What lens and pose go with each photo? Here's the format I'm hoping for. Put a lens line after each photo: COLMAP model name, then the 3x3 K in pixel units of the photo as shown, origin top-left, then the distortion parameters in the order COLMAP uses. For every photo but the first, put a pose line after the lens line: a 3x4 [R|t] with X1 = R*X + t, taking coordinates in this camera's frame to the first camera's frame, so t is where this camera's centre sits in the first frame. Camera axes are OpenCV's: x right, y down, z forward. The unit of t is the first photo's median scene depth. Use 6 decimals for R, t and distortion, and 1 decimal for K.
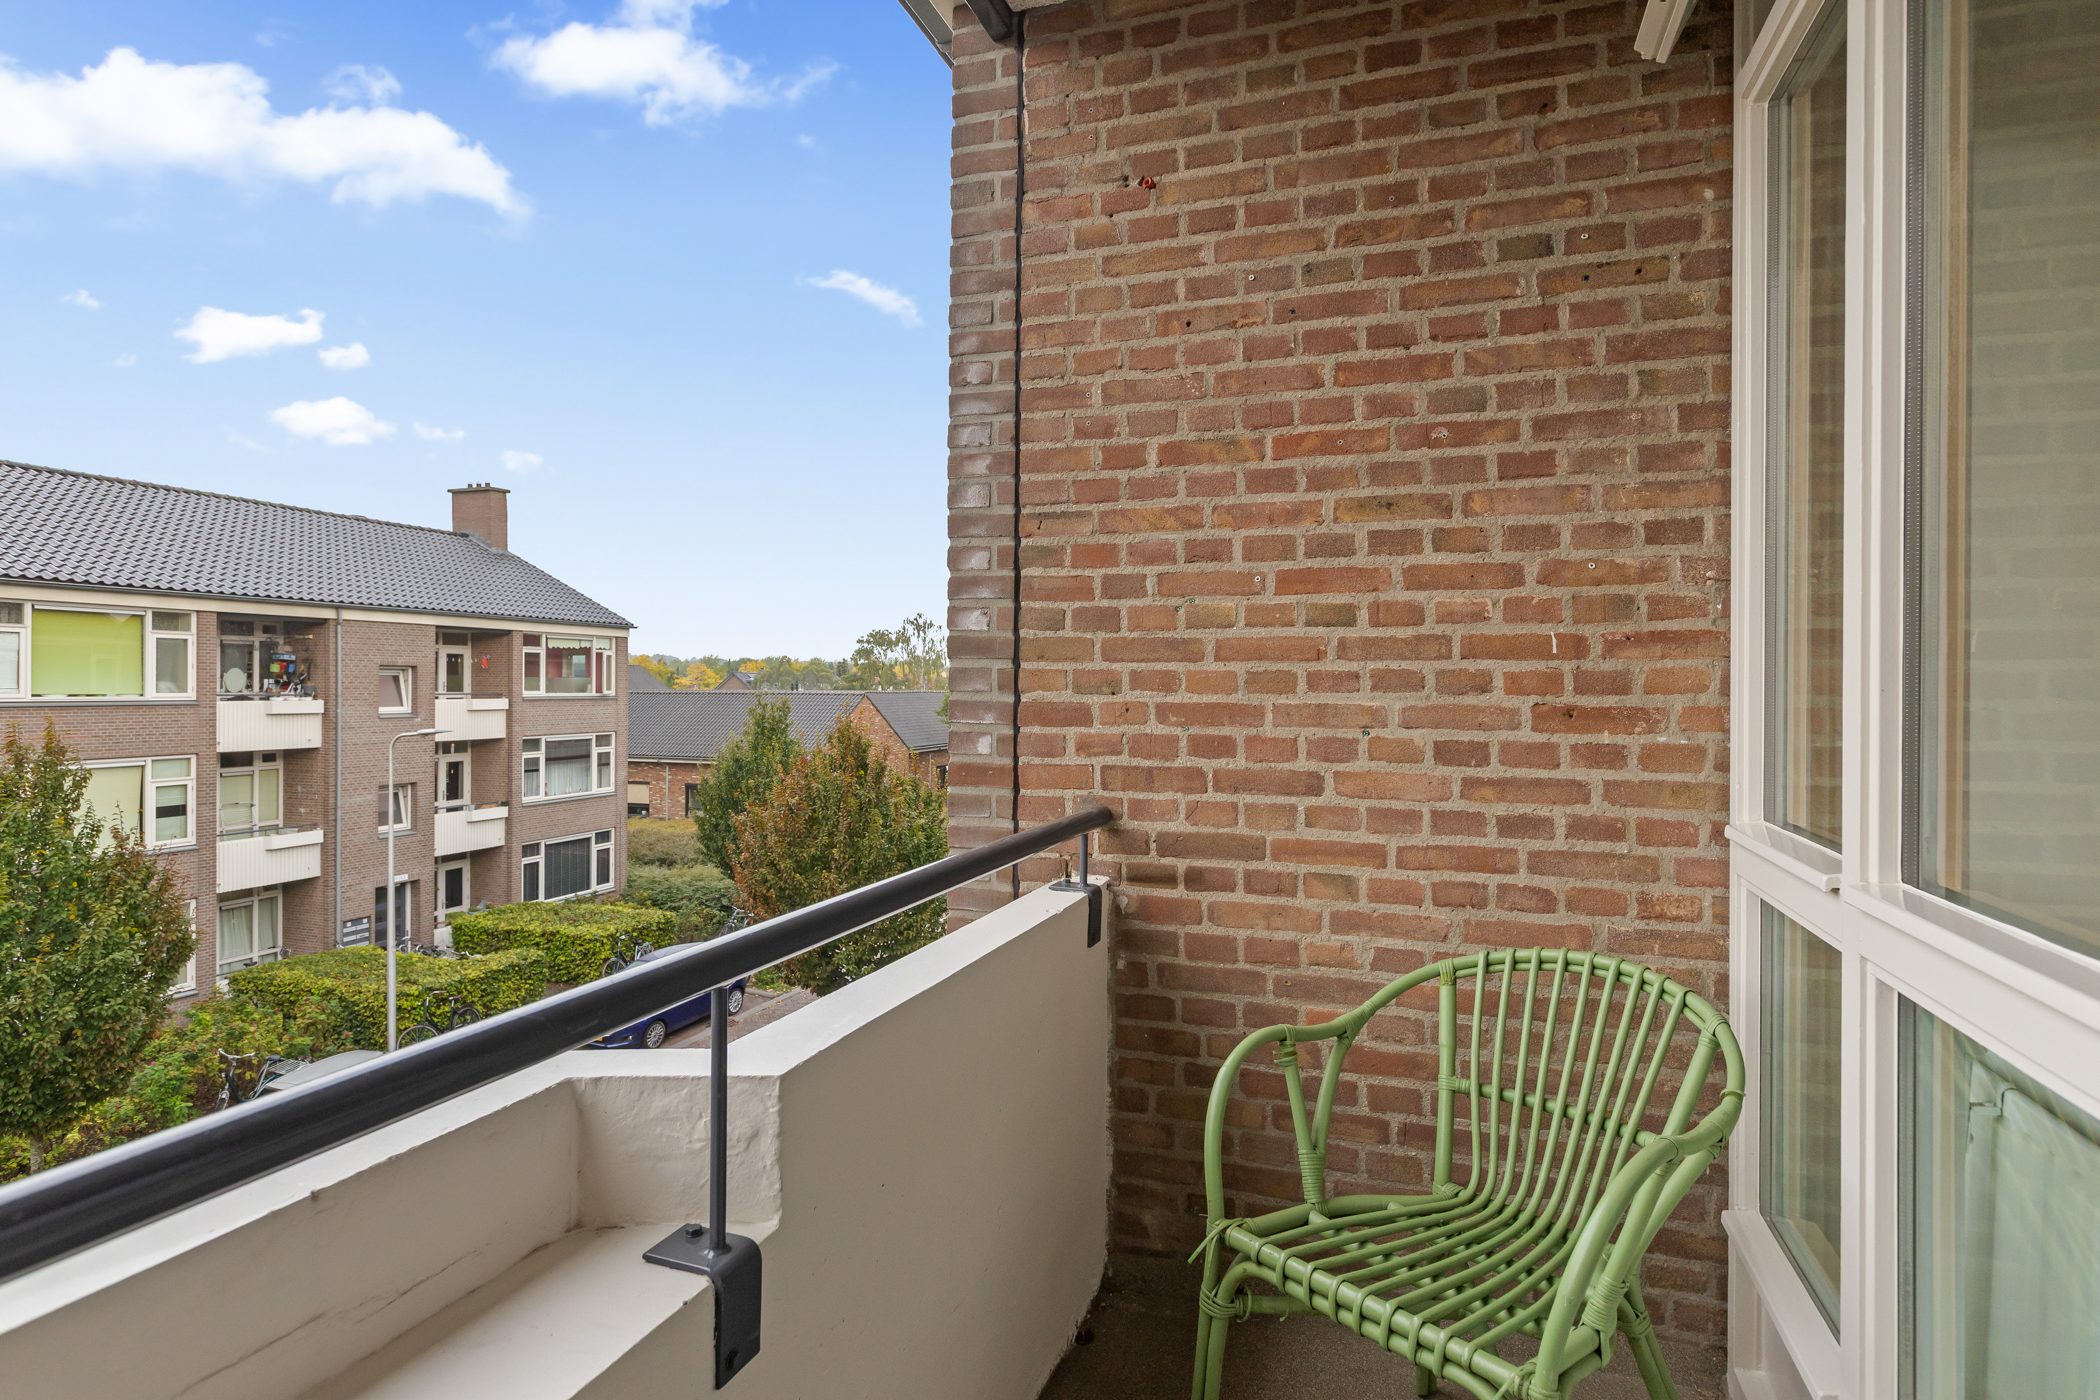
lens RADIAL K [[1138.7, 0, 1050.0], [0, 1138.7, 700.0], [0, 0, 1]] dist [-0.001749, -0.000185]
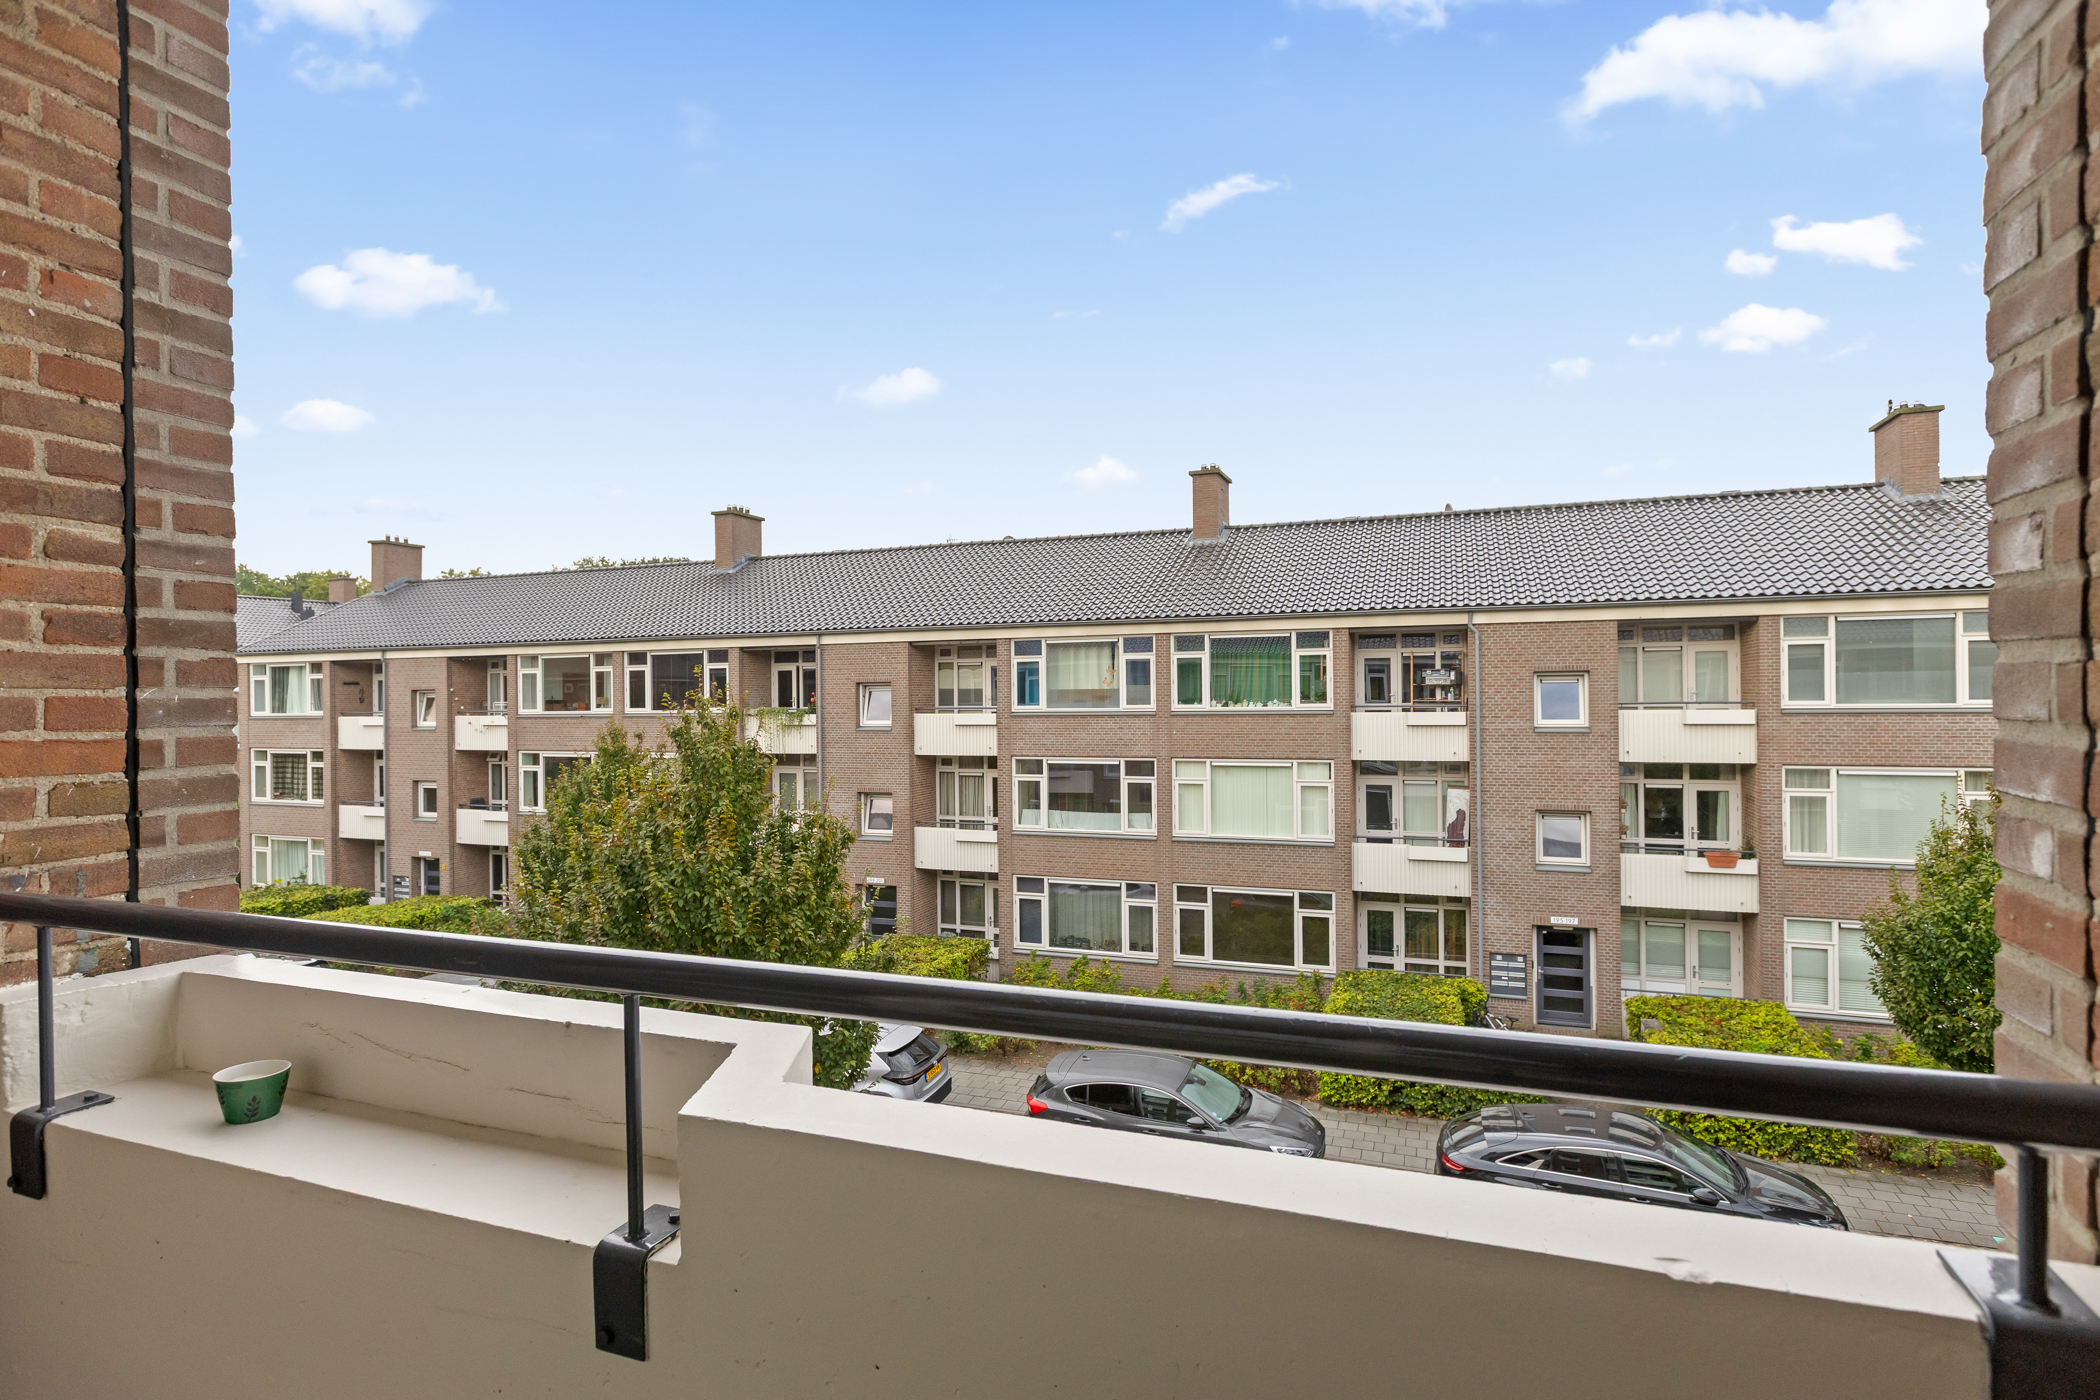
lens RADIAL K [[1065.3, 0, 1050.0], [0, 1065.3, 700.0], [0, 0, 1]] dist [-0.015267, 0.000013]
pose [[-0.005625, -0.002155, -0.999982, 0.335249], [-0.001549, 0.999996, -0.002147, -0.009196], [0.999983, 0.001537, -0.005629, 0.909166]]
